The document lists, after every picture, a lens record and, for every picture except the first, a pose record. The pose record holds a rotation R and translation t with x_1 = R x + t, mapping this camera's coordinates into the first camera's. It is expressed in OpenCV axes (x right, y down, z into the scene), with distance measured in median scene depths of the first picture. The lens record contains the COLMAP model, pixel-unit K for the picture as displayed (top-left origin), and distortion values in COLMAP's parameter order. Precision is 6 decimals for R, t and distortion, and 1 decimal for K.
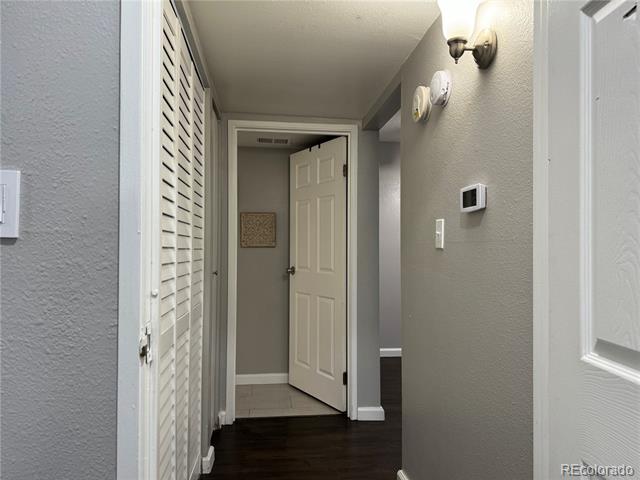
lens RADIAL K [[431.3, 0, 319.1], [0, 431.3, 252.6], [0, 0, 1]] dist [0.078379, -0.078112]
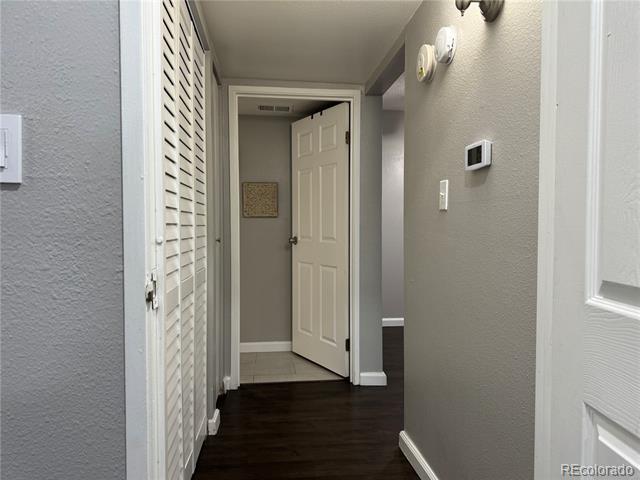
lens RADIAL K [[430.8, 0, 317.3], [0, 430.8, 246.1], [0, 0, 1]] dist [0.077001, -0.071765]
pose [[0.999951, -0.003480, -0.009221, -0.001432], [0.003854, 0.999154, 0.040939, 0.024484], [0.009070, -0.040973, 0.999119, 0.000999]]
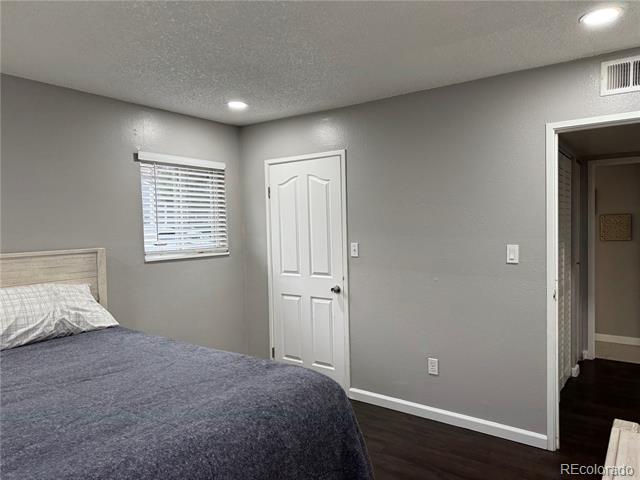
lens RADIAL K [[447.3, 0, 320.0], [0, 447.3, 240.0], [0, 0, 1]] dist [-0.004486, -0.002180]
pose [[0.719543, 0.001177, -0.694446, 0.274033], [0.027366, 0.999174, 0.030048, -0.143073], [0.693908, -0.040625, 0.718917, -1.062451]]
